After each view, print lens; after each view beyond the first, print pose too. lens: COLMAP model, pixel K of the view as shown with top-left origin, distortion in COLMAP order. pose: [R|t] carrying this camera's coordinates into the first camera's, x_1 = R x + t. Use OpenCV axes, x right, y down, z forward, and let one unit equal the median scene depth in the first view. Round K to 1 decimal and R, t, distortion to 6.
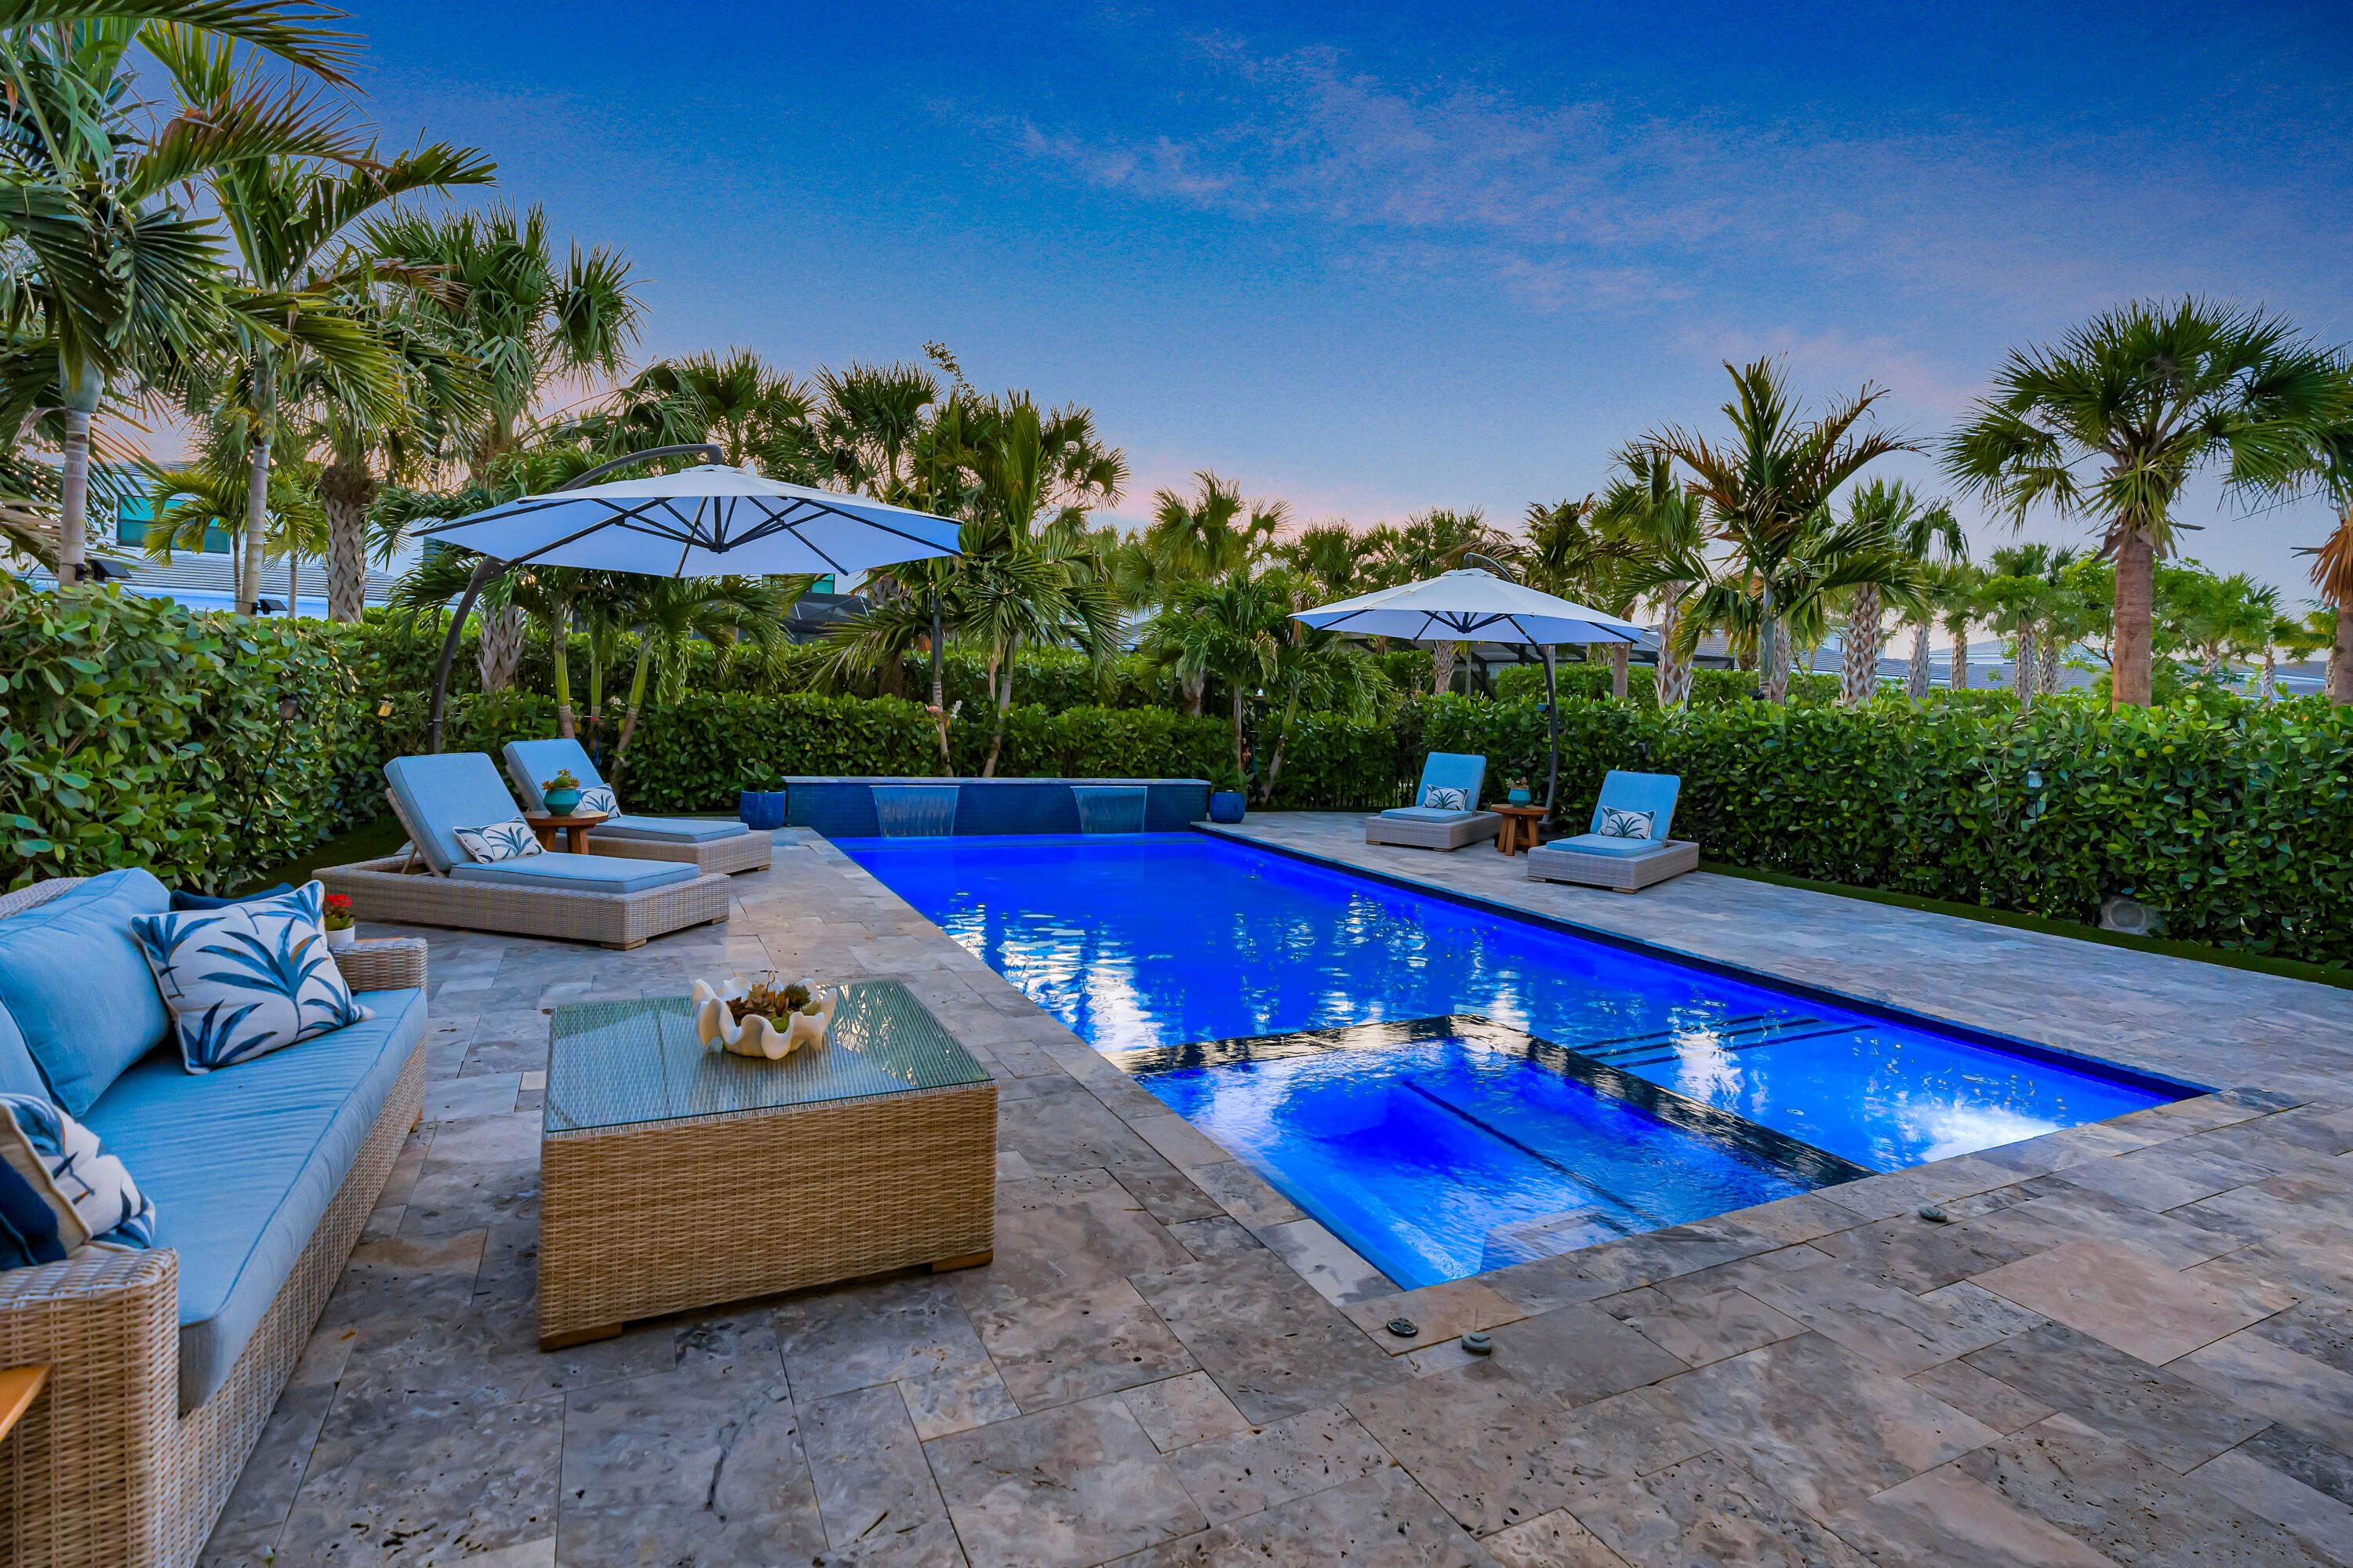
lens RADIAL K [[1100.5, 0, 1176.5], [0, 1100.5, 784.0], [0, 0, 1]] dist [0.000447, 0.000831]
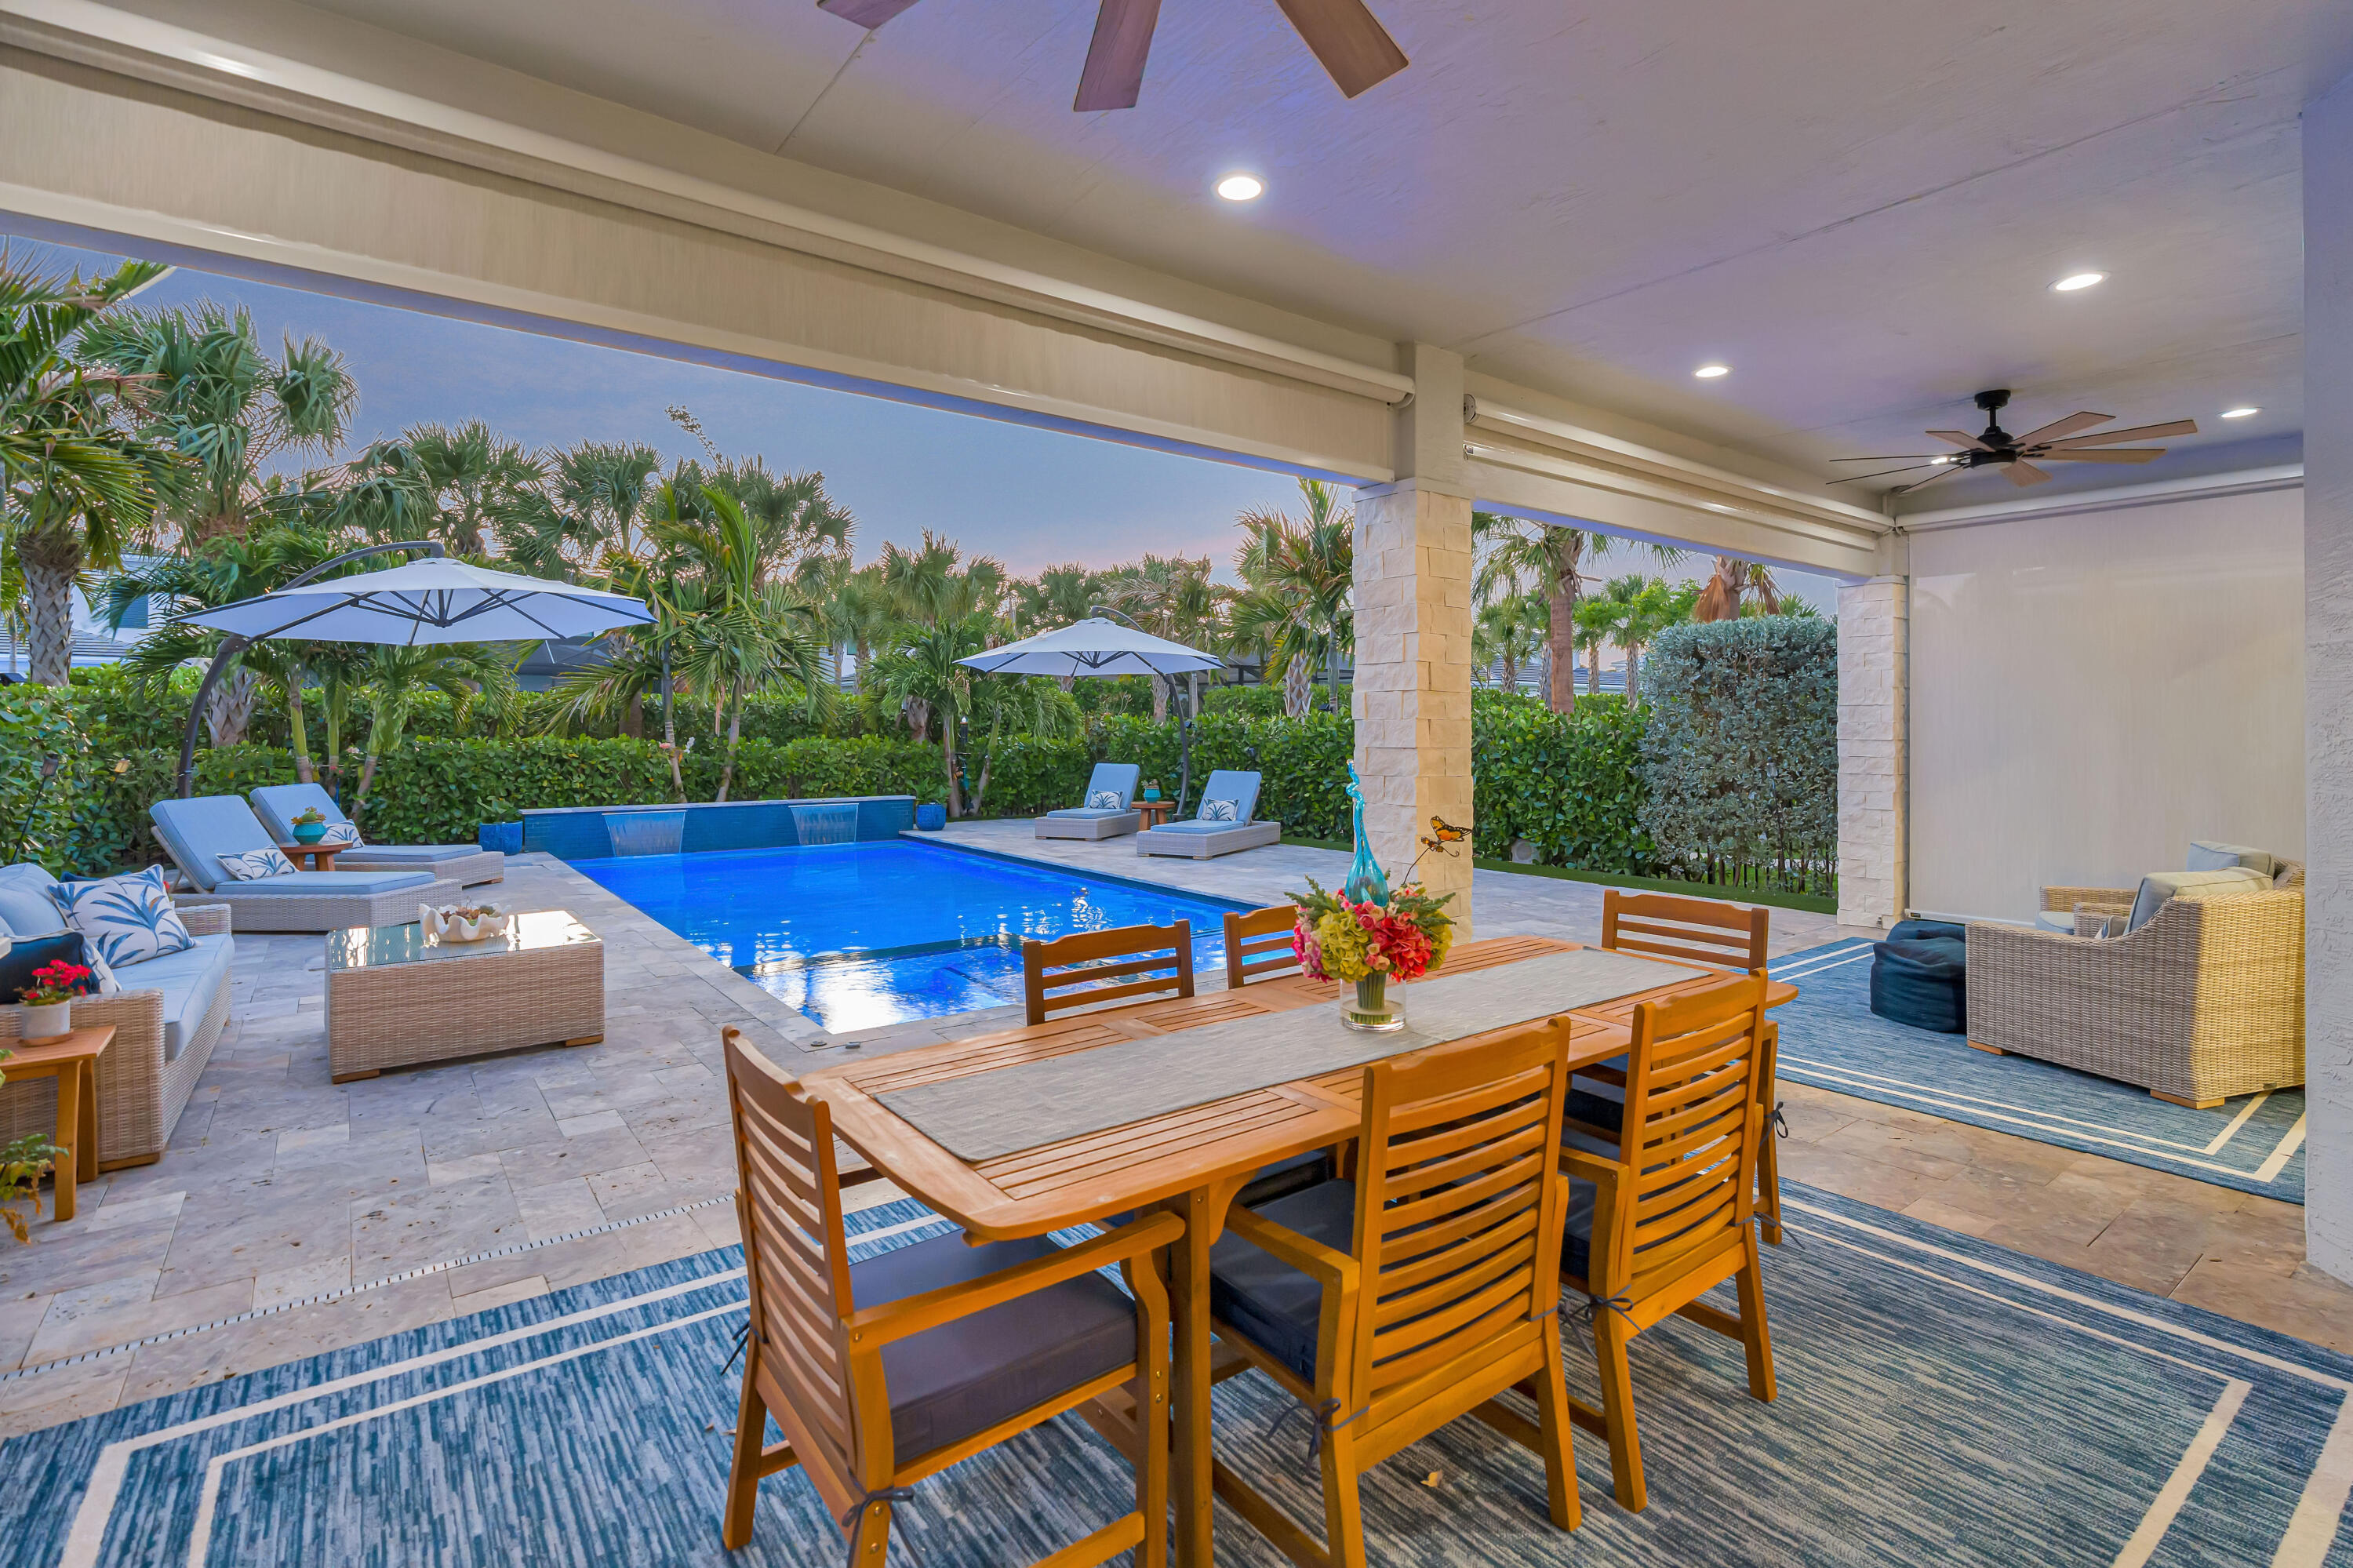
lens RADIAL K [[1078.7, 0, 1168.1], [0, 1078.7, 779.3], [0, 0, 1]] dist [0.004511, 0.000513]
pose [[0.983321, -0.047902, 0.175456, 0.106453], [0.052317, 0.998418, -0.020621, 0.019477], [-0.174190, 0.029456, 0.984271, -0.218430]]
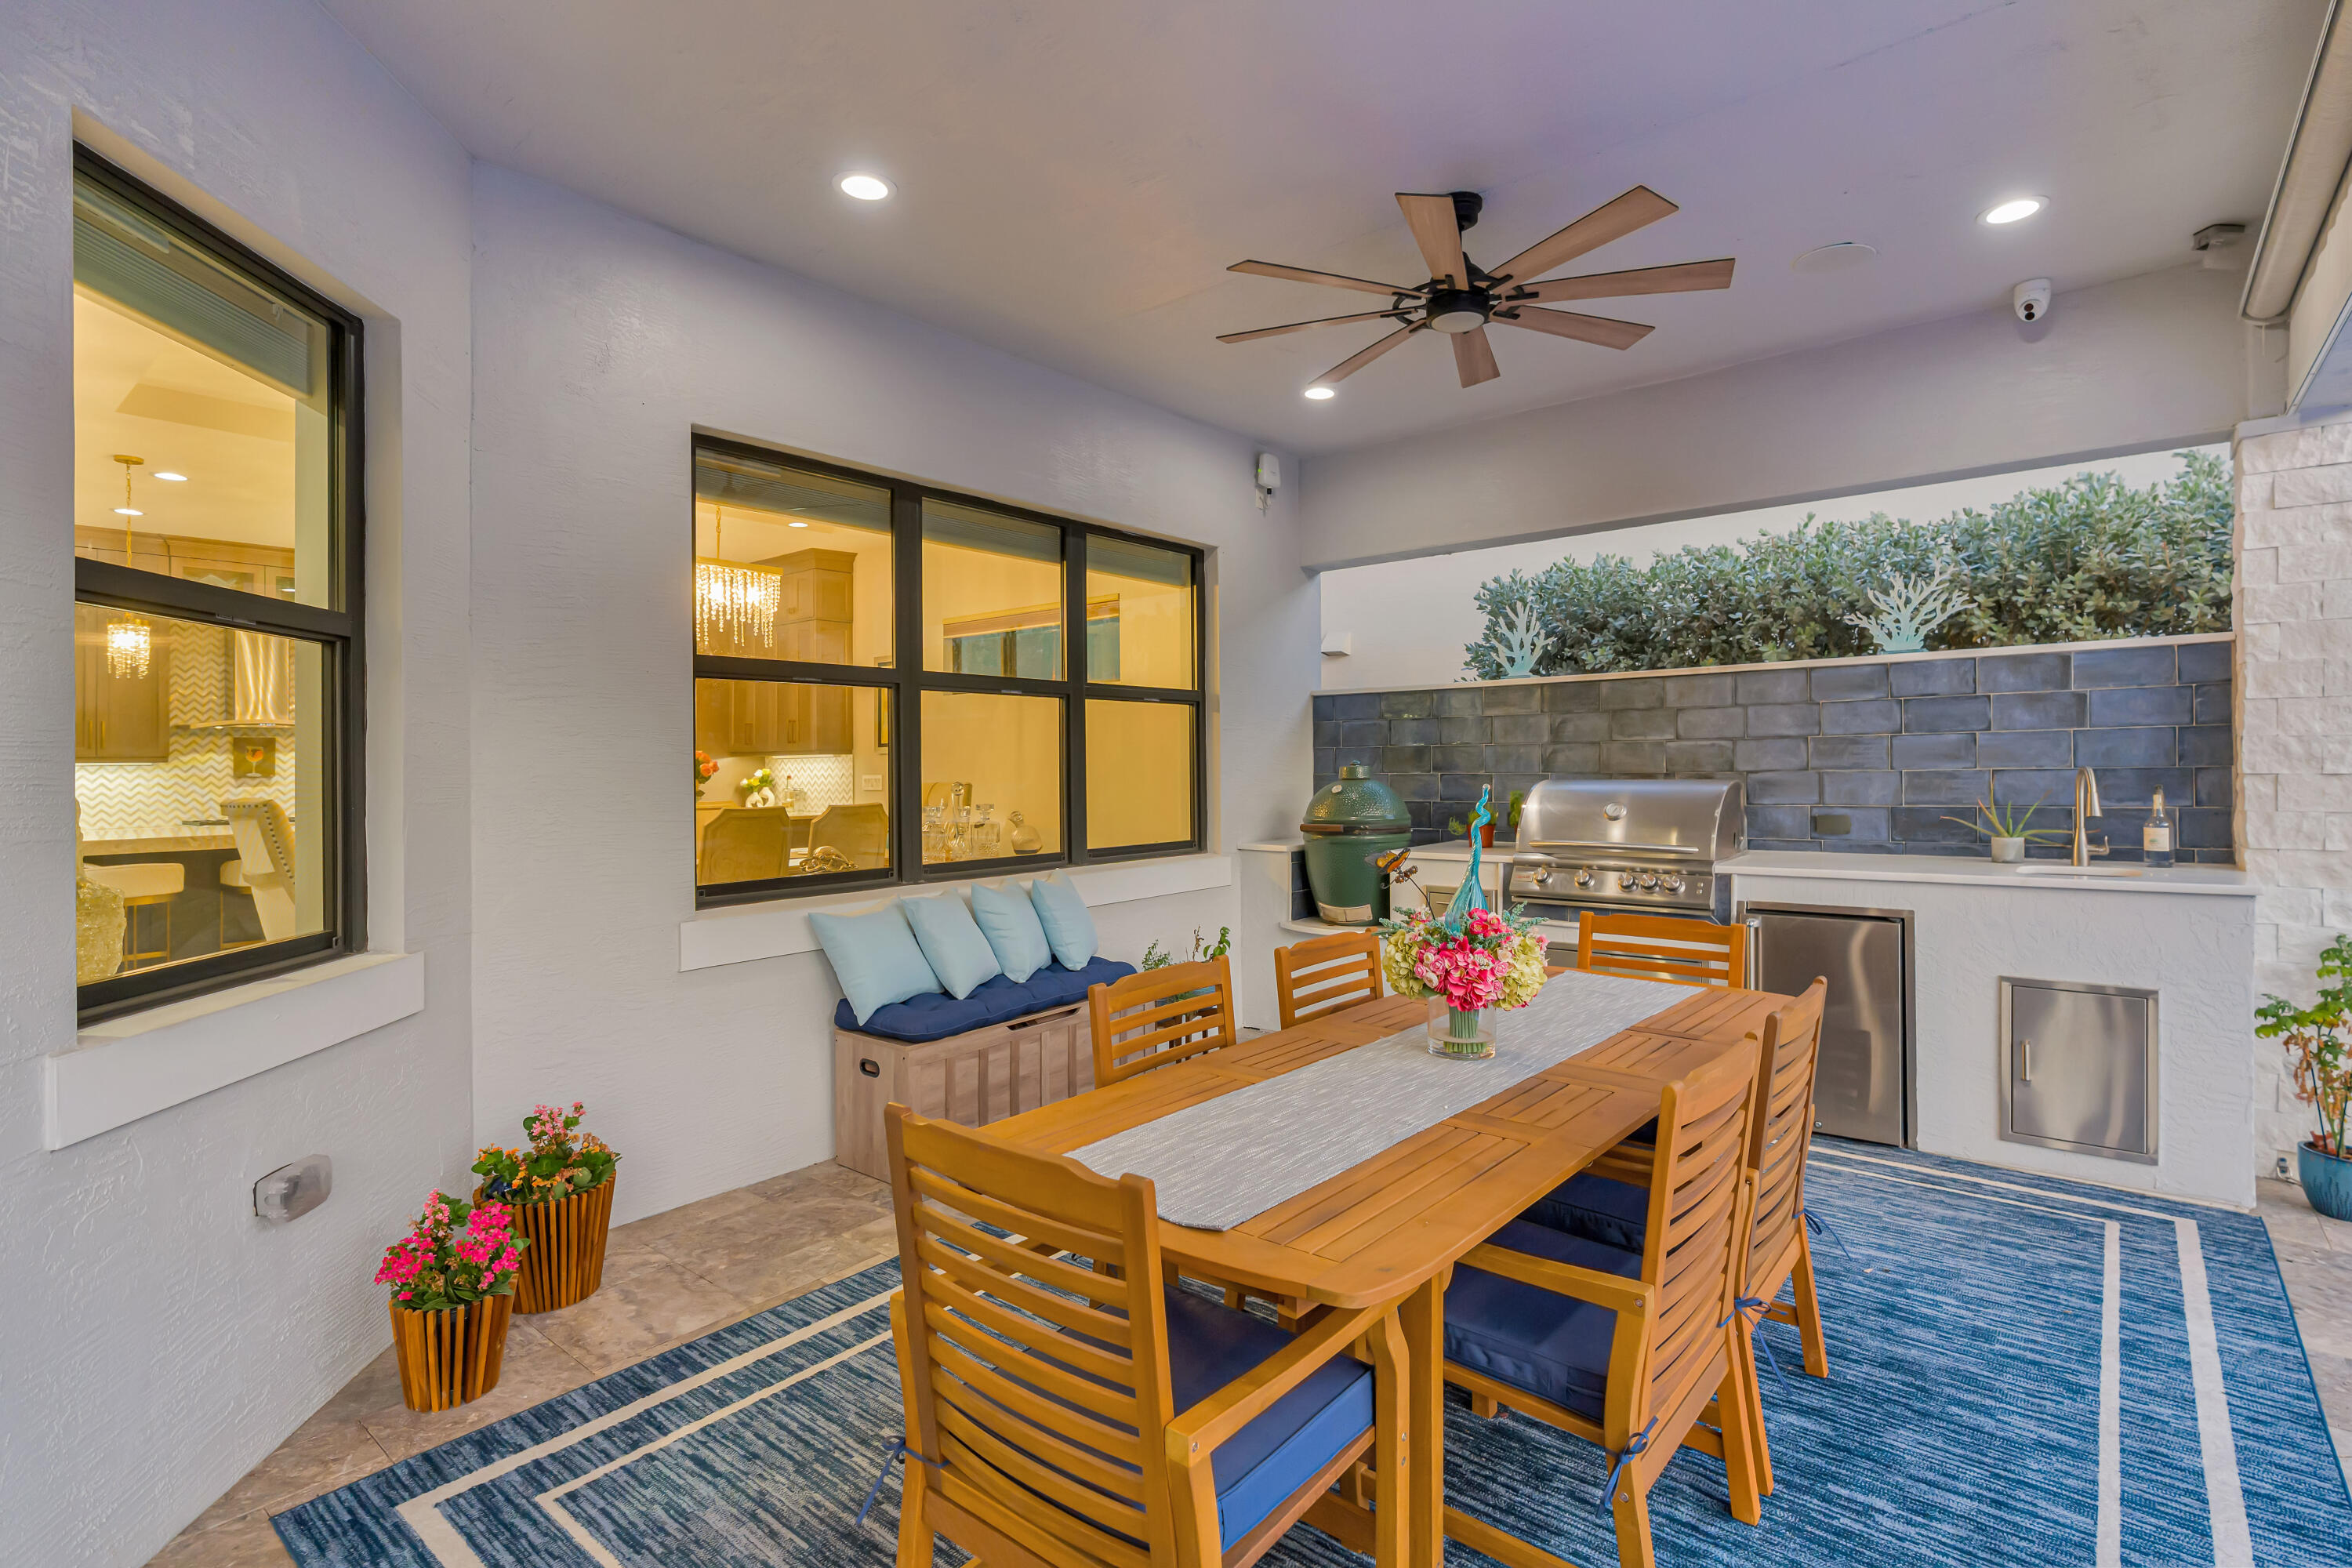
lens RADIAL K [[1131.0, 0, 1174.4], [0, 1131.0, 764.4], [0, 0, 1]] dist [-0.004005, -0.000094]
pose [[-0.915126, -0.039155, -0.401262, 0.323705], [-0.063458, 0.996856, 0.047452, 0.003642], [0.398143, 0.068888, -0.914733, 0.156499]]
